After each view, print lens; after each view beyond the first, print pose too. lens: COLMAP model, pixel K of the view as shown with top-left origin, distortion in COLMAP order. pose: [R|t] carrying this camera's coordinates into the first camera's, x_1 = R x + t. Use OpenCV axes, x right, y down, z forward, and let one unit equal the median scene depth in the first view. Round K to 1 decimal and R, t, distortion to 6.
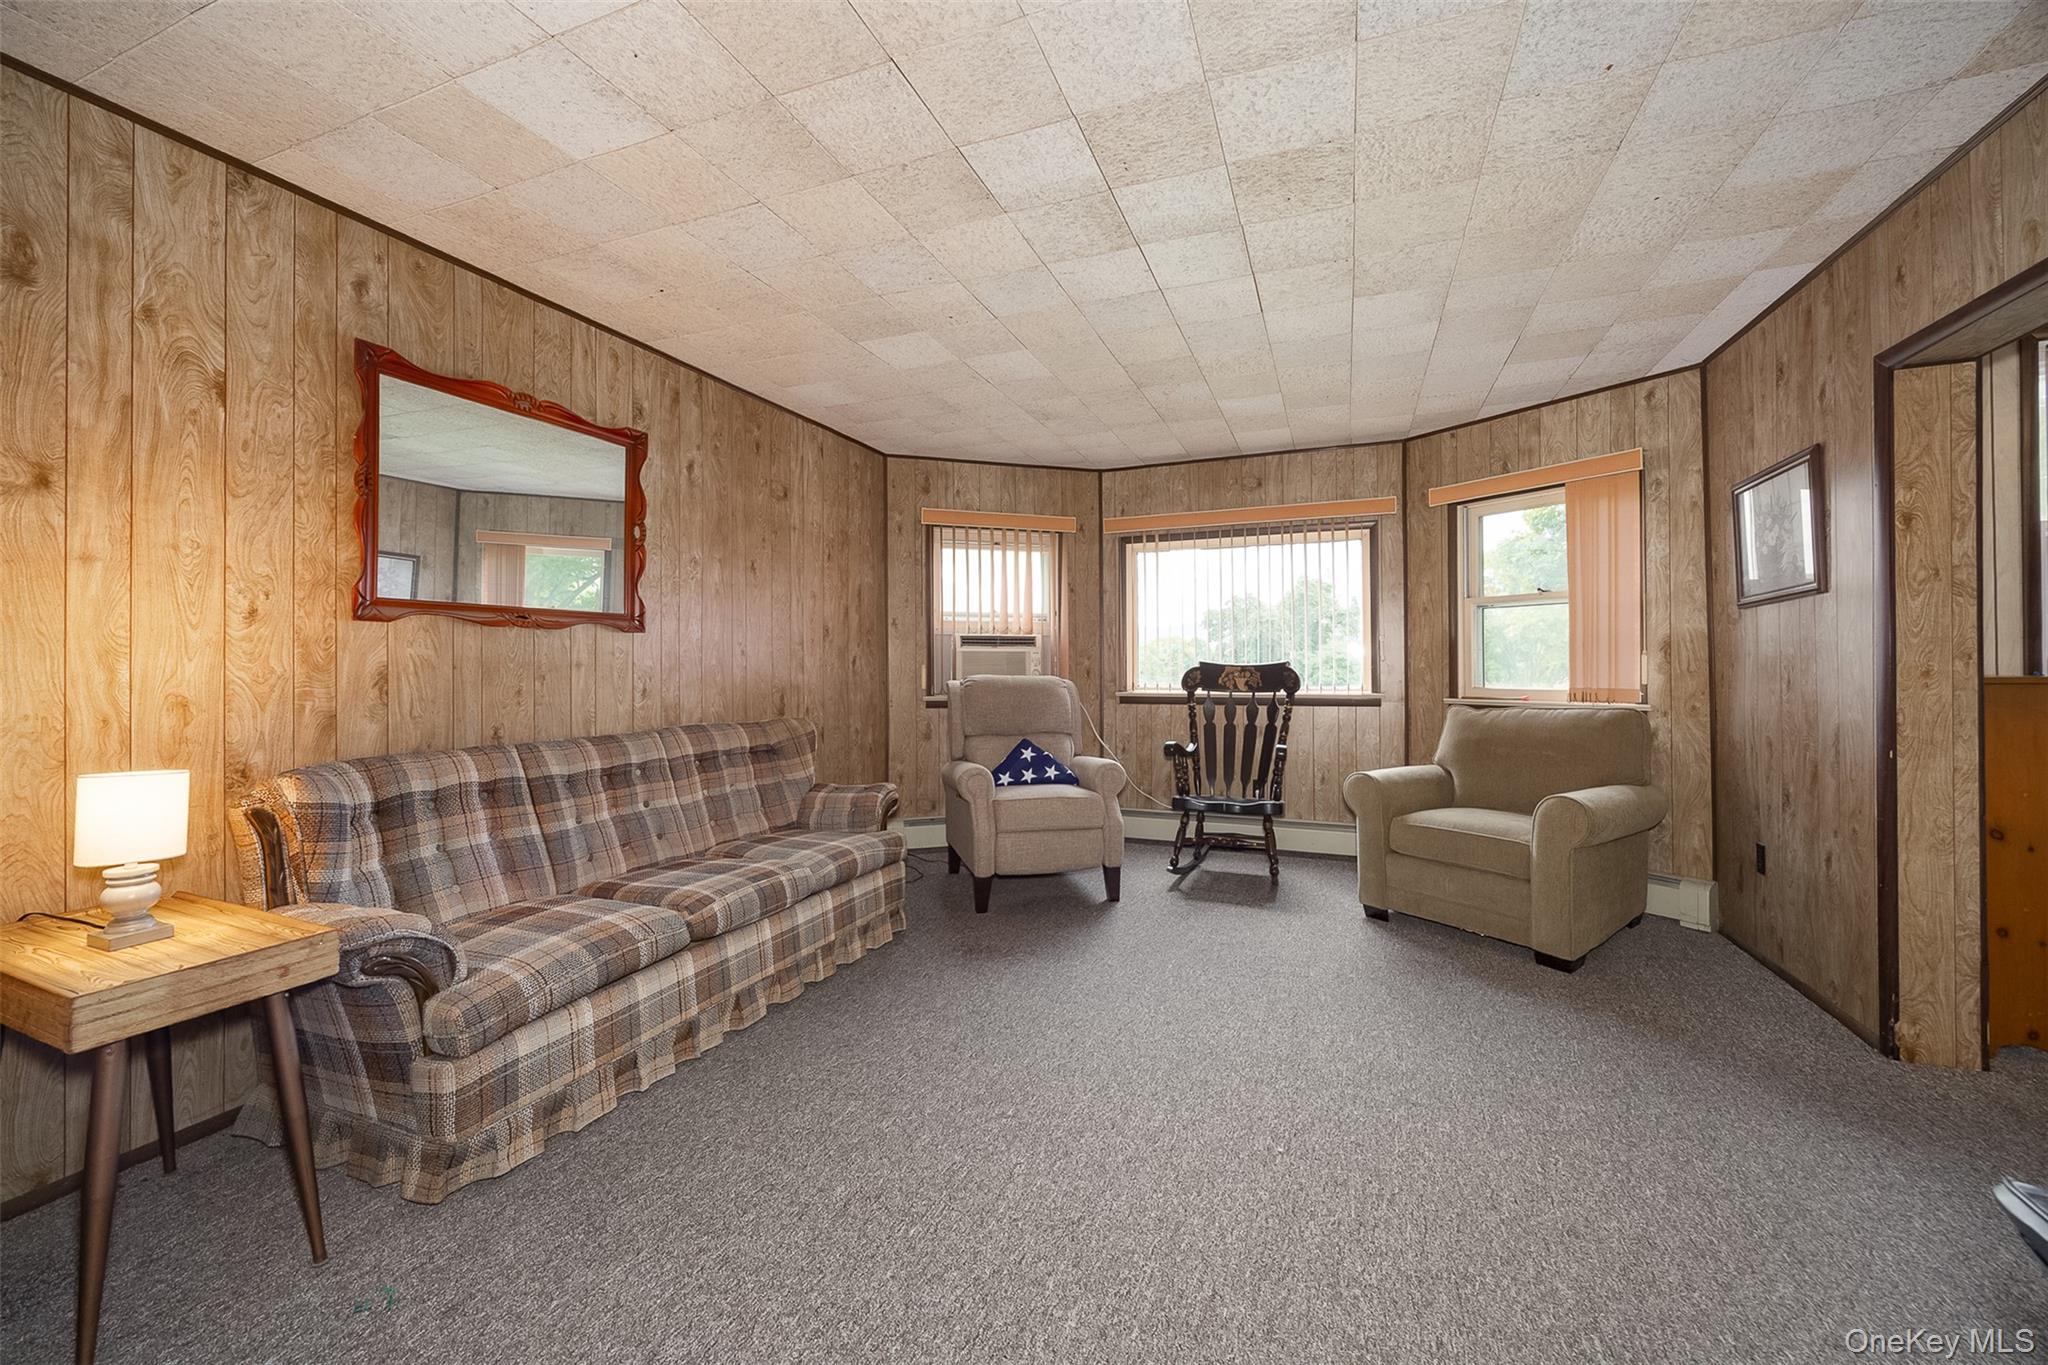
lens RADIAL K [[796.6, 0, 1016.9], [0, 796.6, 667.4], [0, 0, 1]] dist [-0.008140, -0.000085]
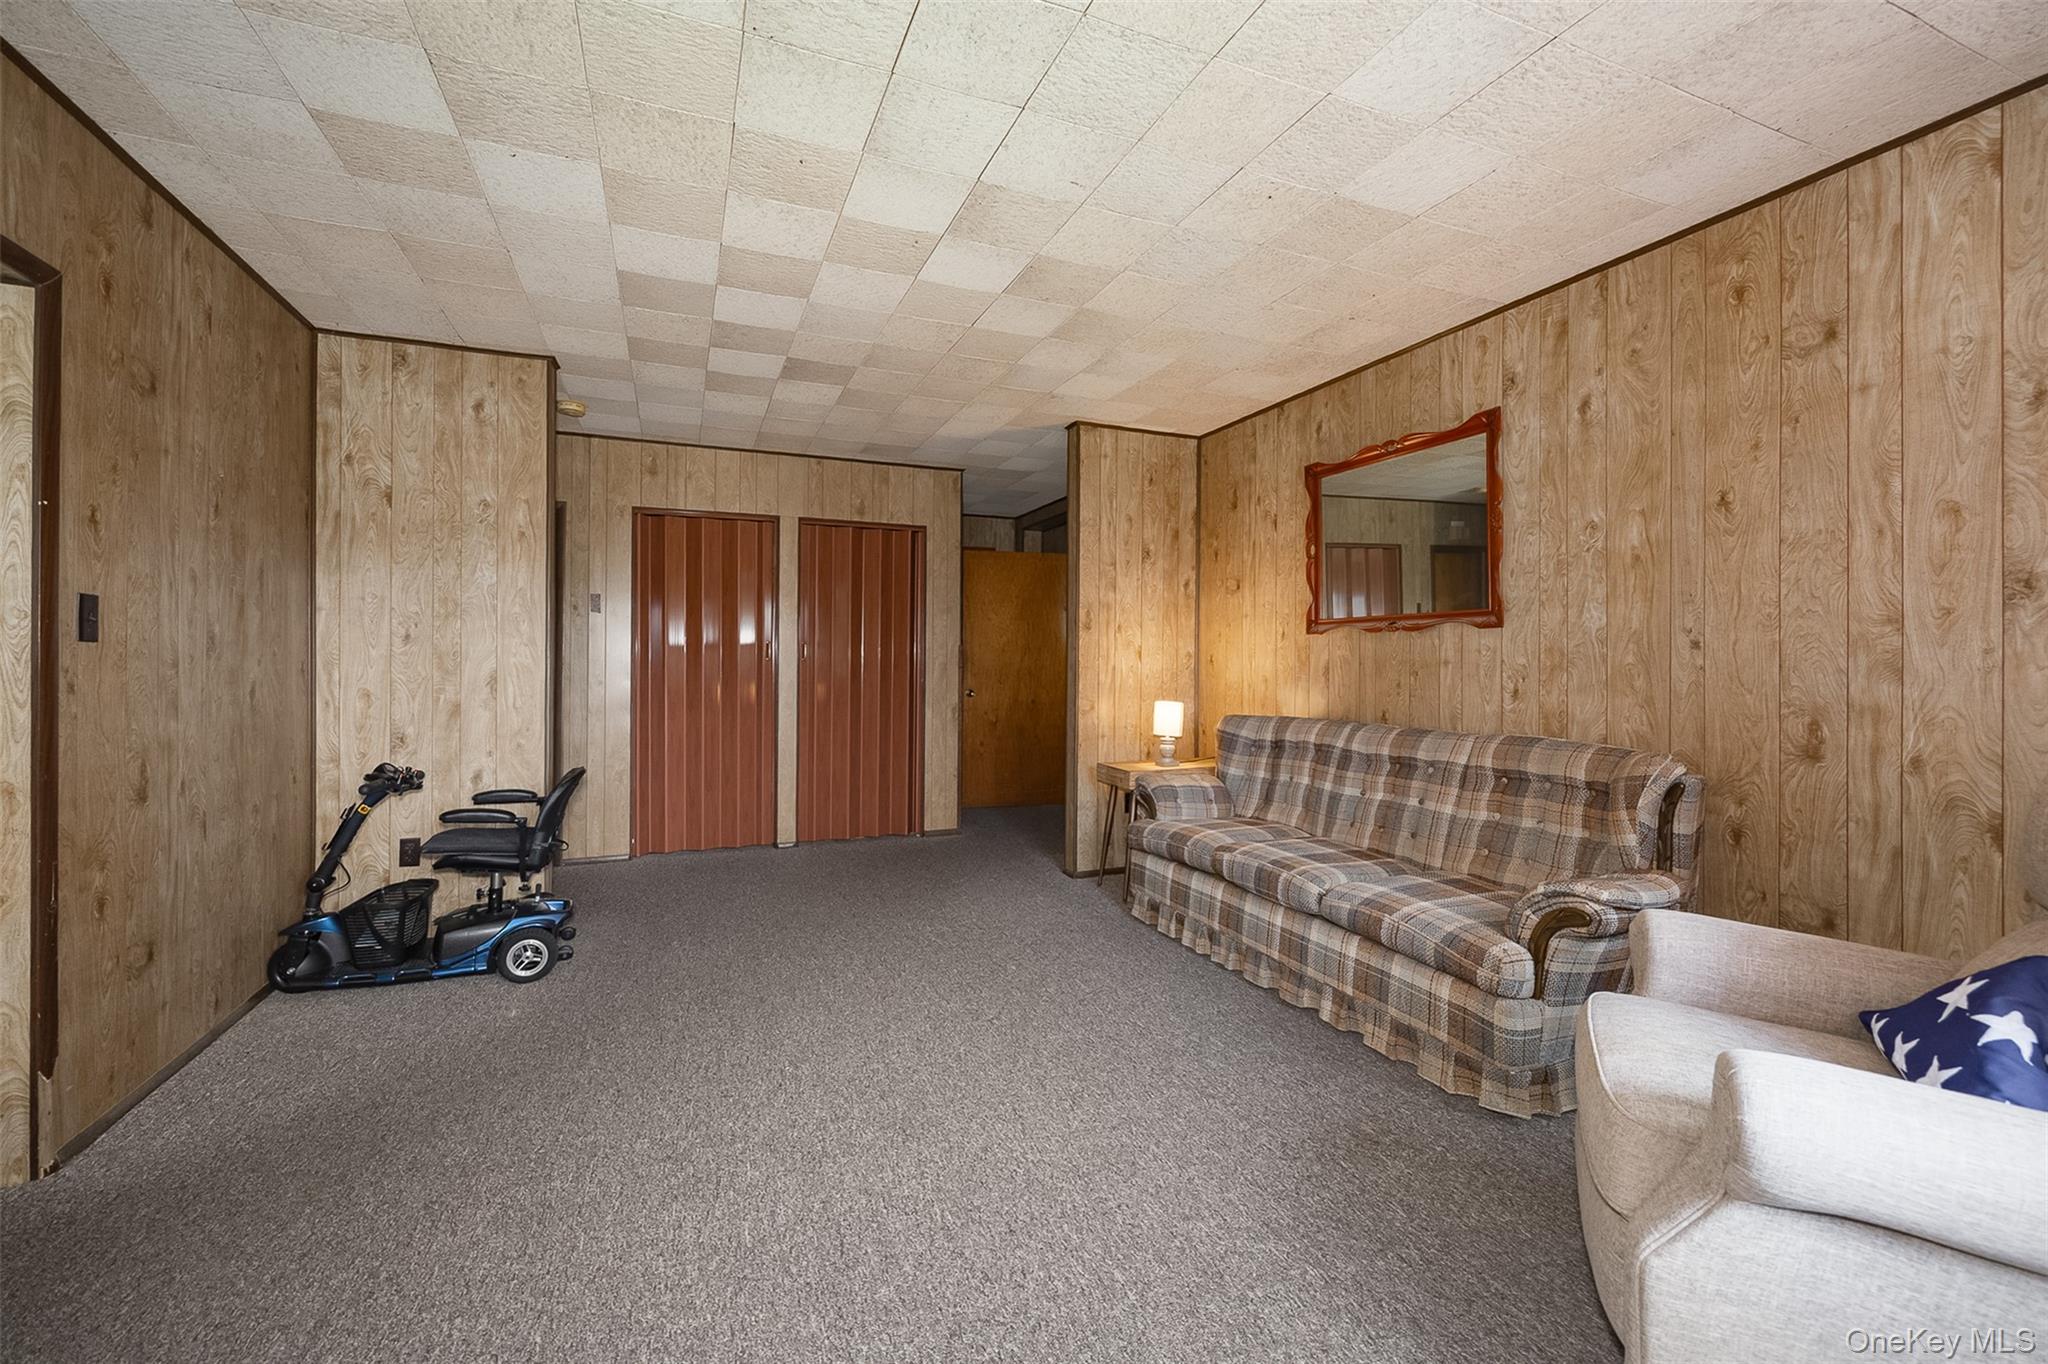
lens RADIAL K [[796.6, 0, 1015.4], [0, 796.6, 662.2], [0, 0, 1]] dist [-0.008140, -0.000085]
pose [[-0.703087, 0.003792, -0.711094, 0.642757], [-0.001929, 0.999972, 0.007239, -0.010781], [0.711101, 0.006461, -0.703060, 1.420790]]
